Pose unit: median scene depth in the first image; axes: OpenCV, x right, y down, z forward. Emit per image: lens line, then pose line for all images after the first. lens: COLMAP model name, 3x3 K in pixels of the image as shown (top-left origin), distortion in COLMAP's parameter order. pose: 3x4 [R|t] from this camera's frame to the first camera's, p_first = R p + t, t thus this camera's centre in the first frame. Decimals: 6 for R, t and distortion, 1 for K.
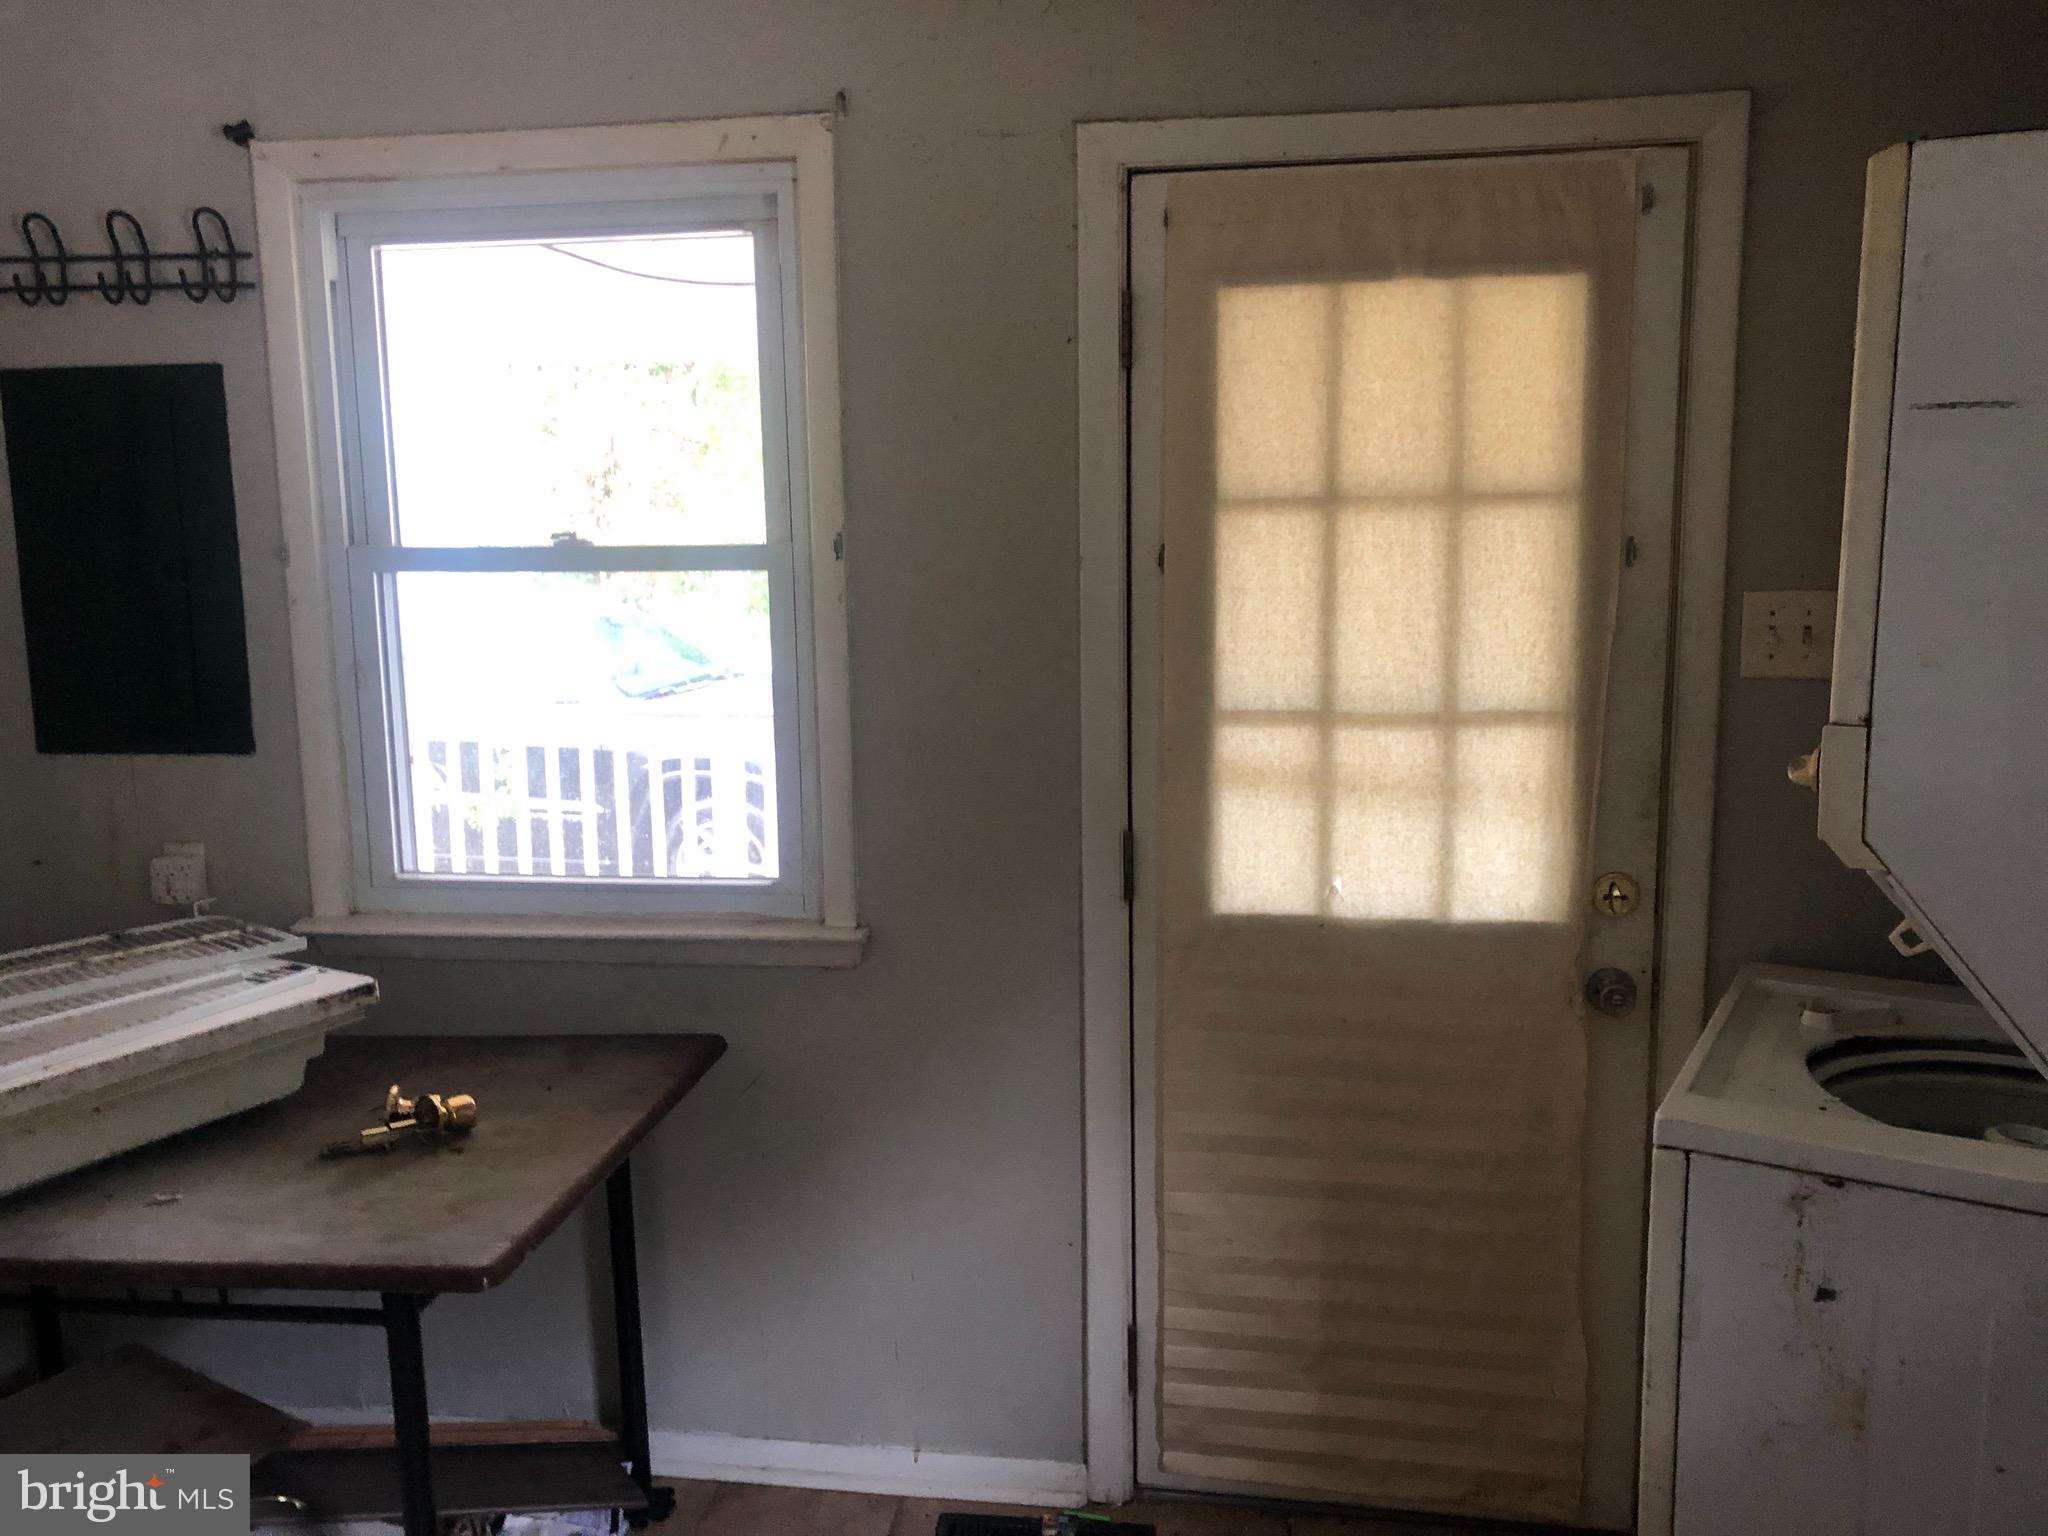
lens RADIAL K [[1678.9, 0, 993.5], [0, 1678.9, 750.8], [0, 0, 1]] dist [0.018901, 0.007305]
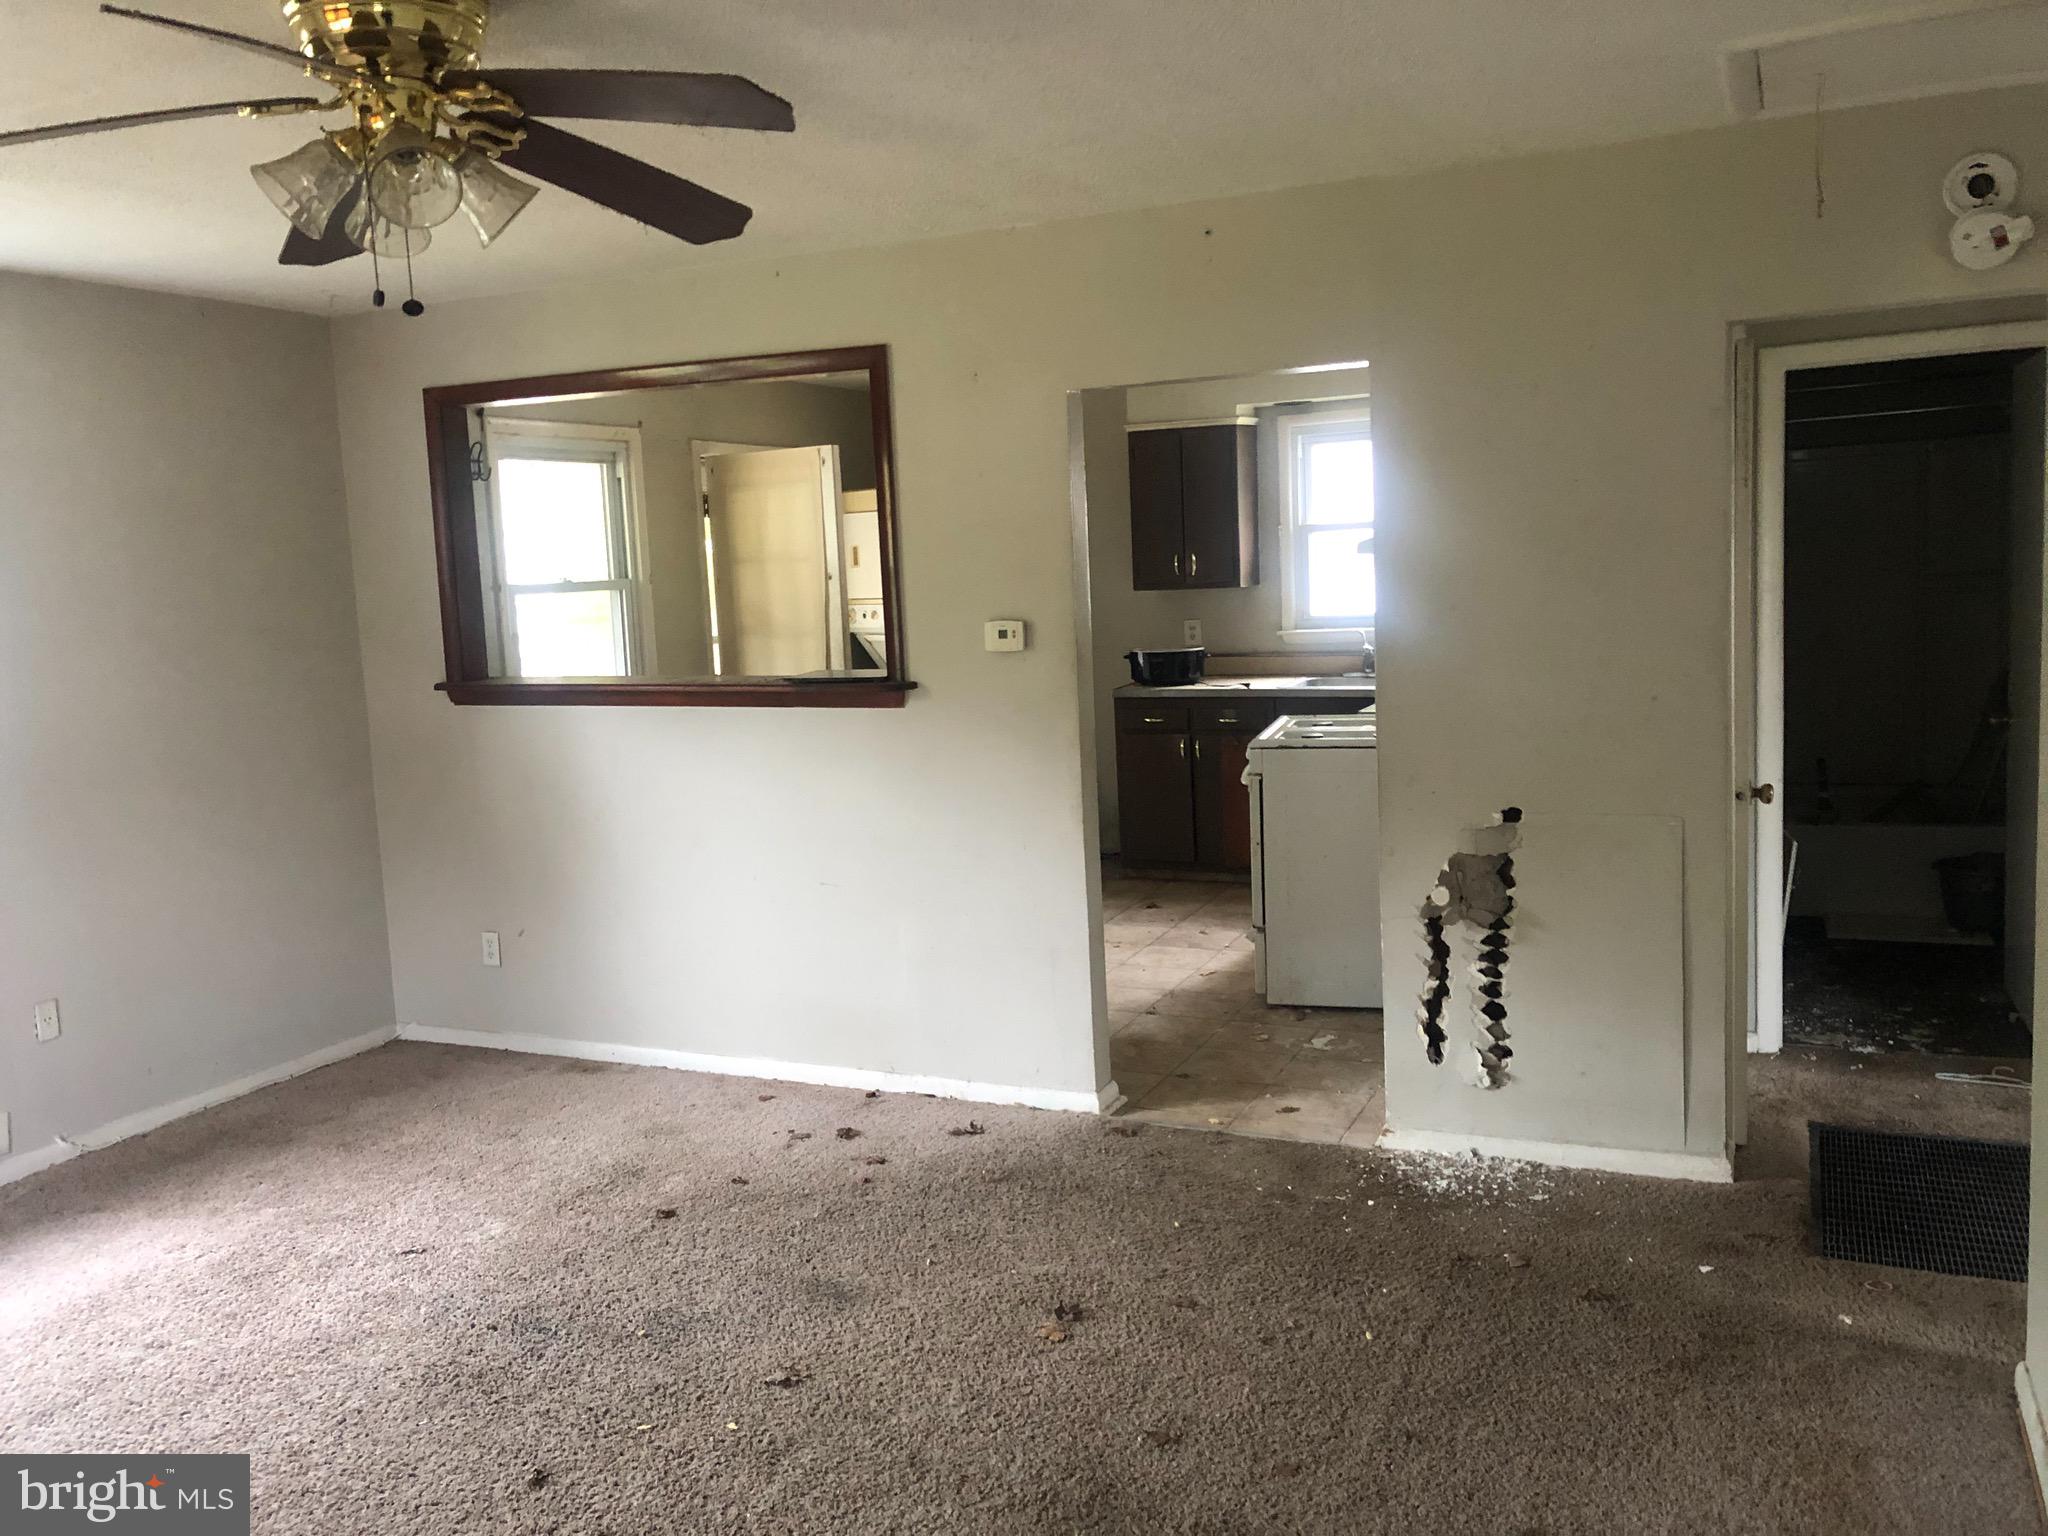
lens RADIAL K [[1682.6, 0, 1016.2], [0, 1682.6, 757.3], [0, 0, 1]] dist [0.024250, -0.015637]
pose [[0.273756, -0.113874, 0.955034, -2.659286], [0.183413, 0.980925, 0.064386, 0.101045], [-0.944149, 0.157540, 0.289420, -0.335687]]
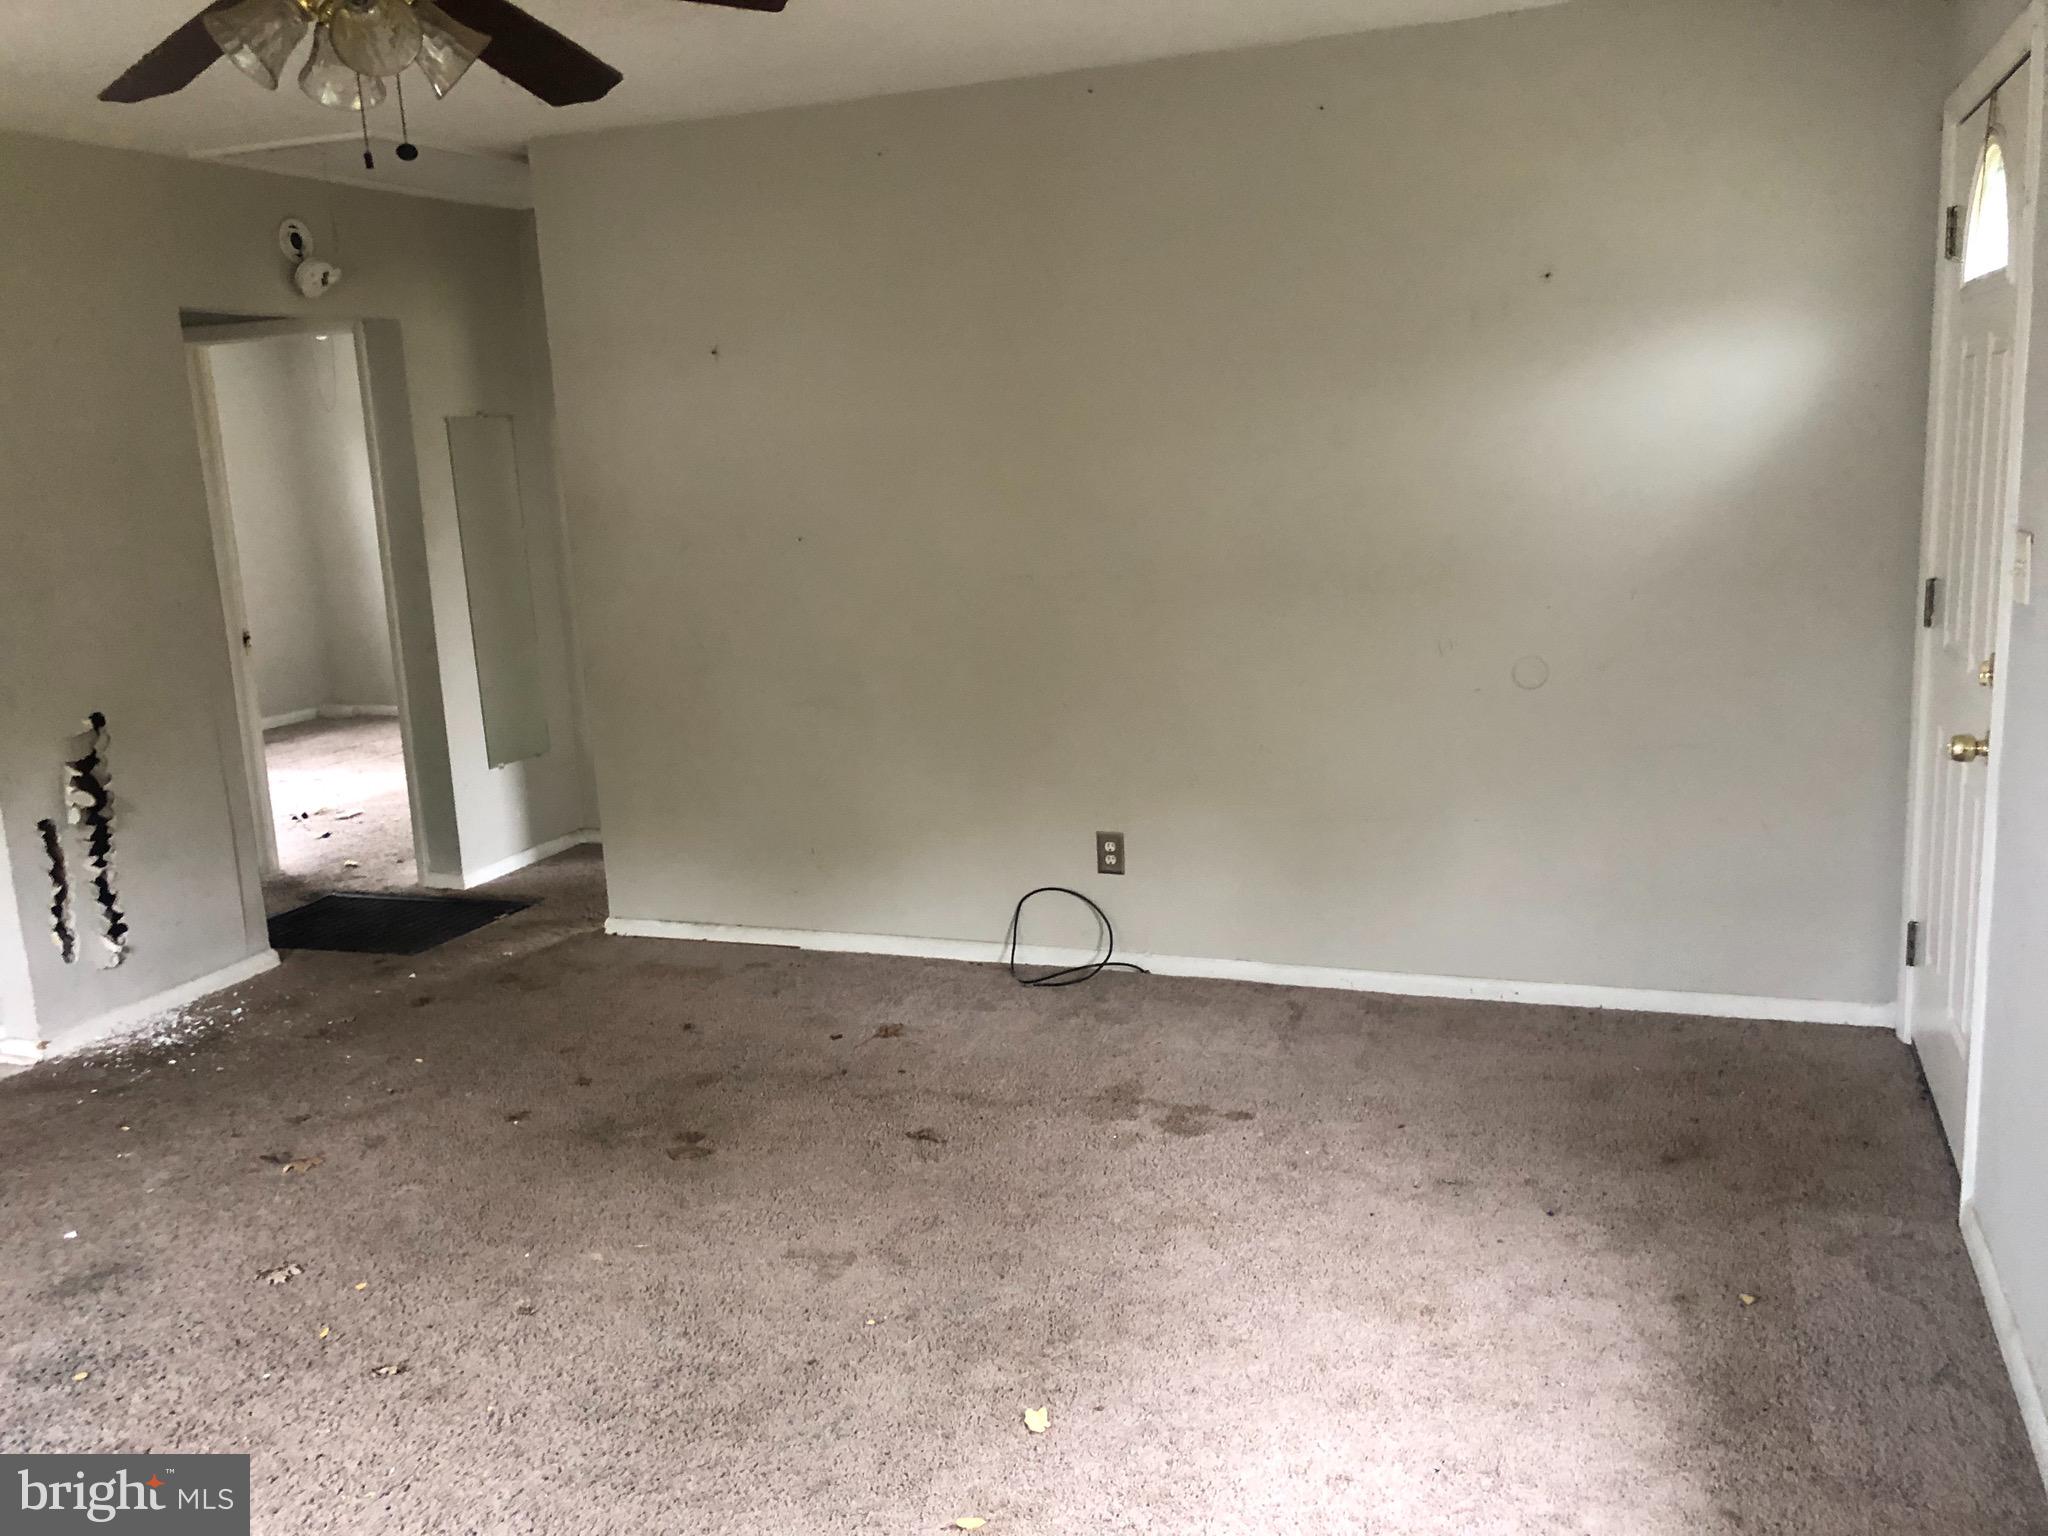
lens RADIAL K [[1669.6, 0, 1024.0], [0, 1669.6, 768.0], [0, 0, 1]] dist [0.014448, 0.000294]
pose [[-0.975334, 0.019848, 0.219840, -2.366536], [0.093442, 0.939434, 0.329745, -0.118792], [-0.199981, 0.342153, -0.918117, 1.237841]]
